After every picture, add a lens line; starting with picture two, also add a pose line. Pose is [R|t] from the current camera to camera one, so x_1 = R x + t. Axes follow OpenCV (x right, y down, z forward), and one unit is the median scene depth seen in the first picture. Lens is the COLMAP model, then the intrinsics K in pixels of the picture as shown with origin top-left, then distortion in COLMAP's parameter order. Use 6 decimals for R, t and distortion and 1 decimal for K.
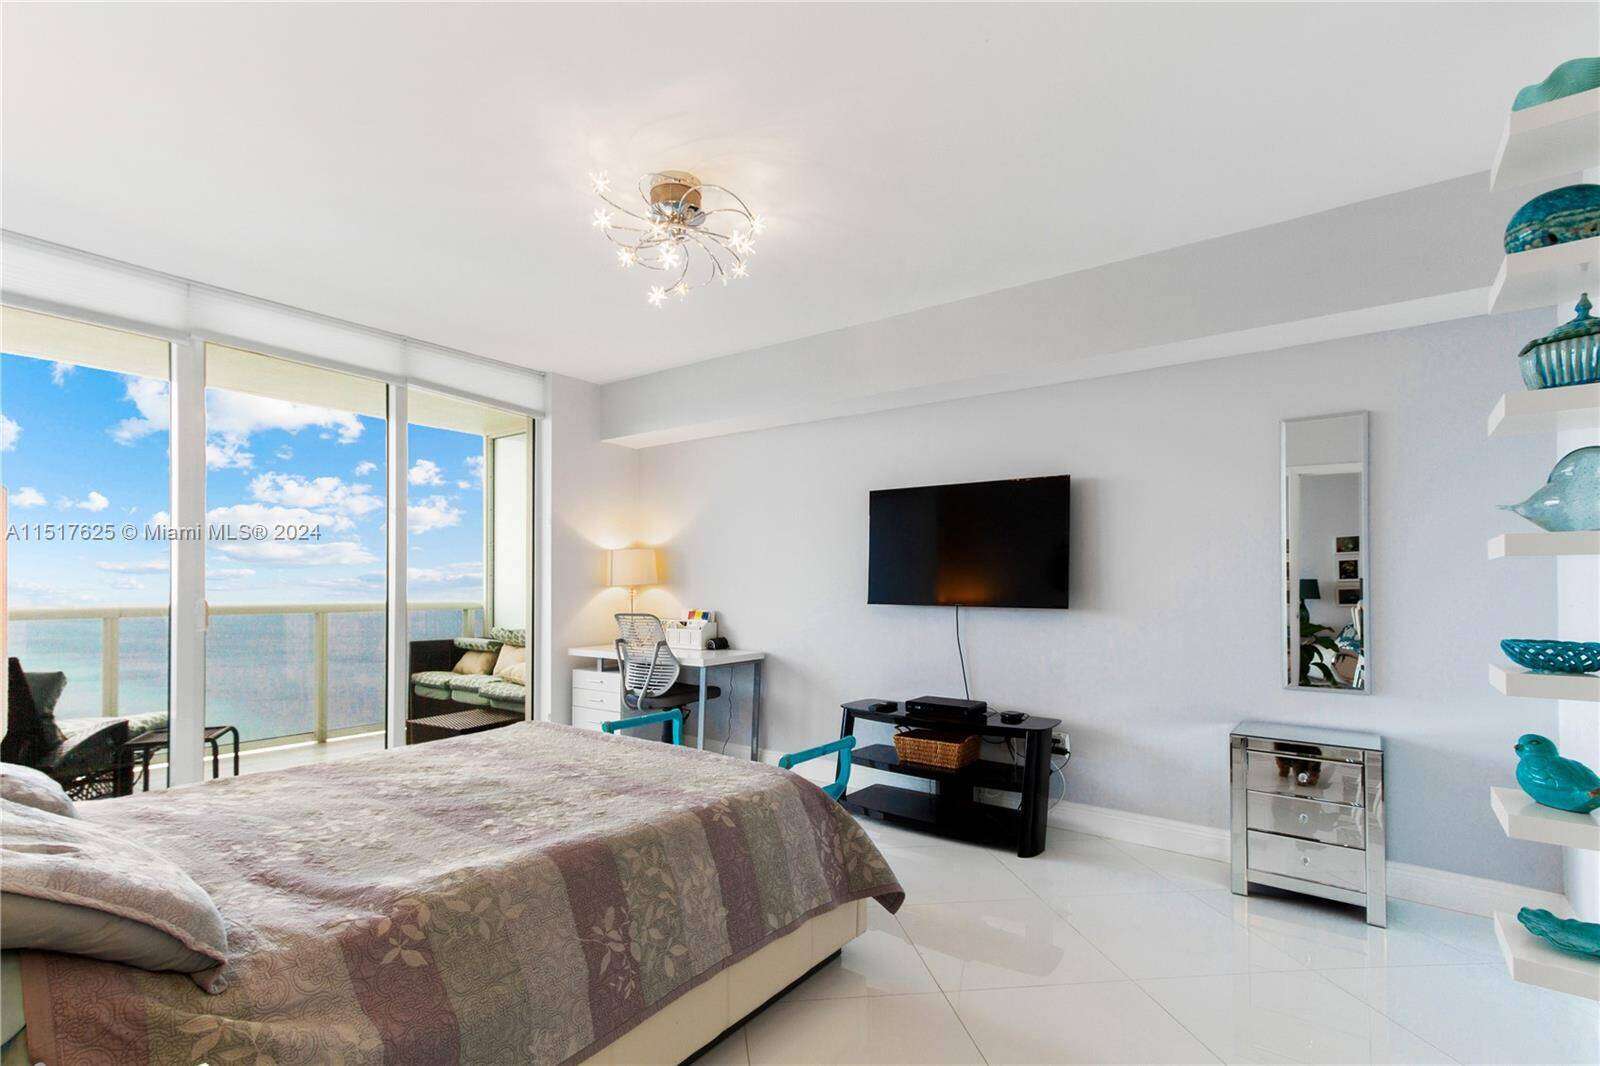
lens RADIAL K [[748.1, 0, 796.1], [0, 748.1, 586.1], [0, 0, 1]] dist [0.027893, 0.000250]
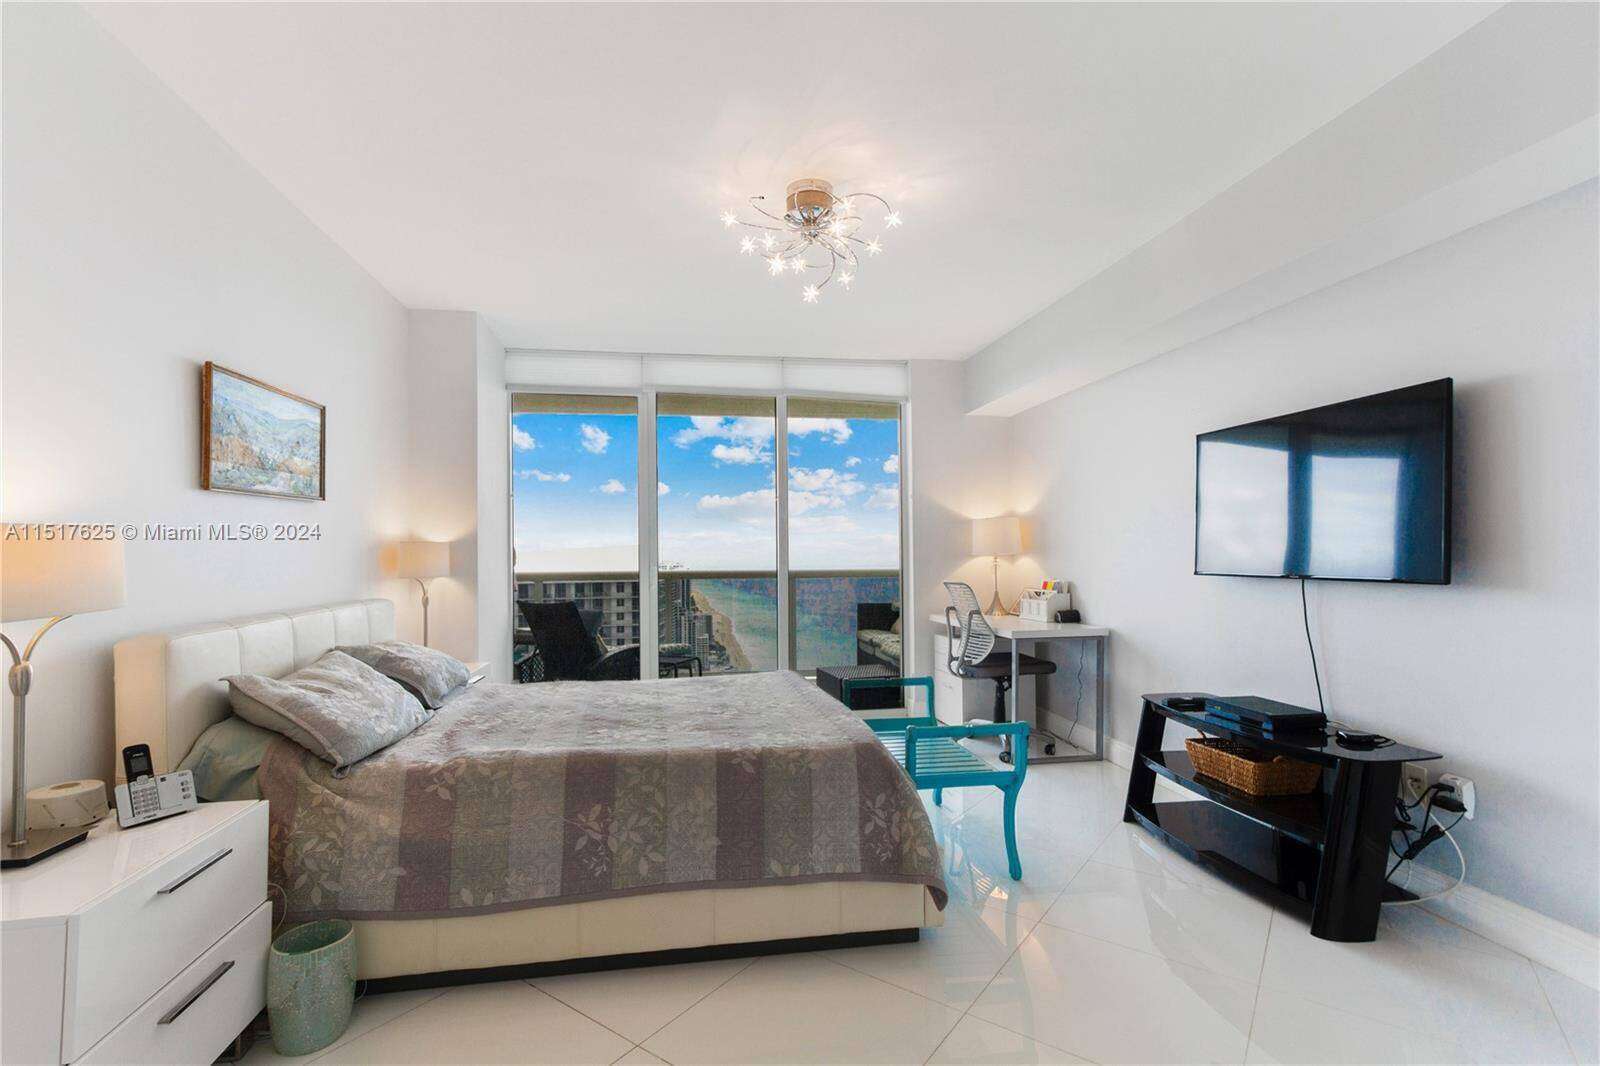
lens RADIAL K [[748.2, 0, 792.6], [0, 748.2, 550.6], [0, 0, 1]] dist [0.024887, 0.000834]
pose [[0.721423, -0.014032, -0.692352, 0.637644], [0.009578, 0.999901, -0.010285, 0.003797], [0.692428, 0.000789, 0.721486, 0.210258]]
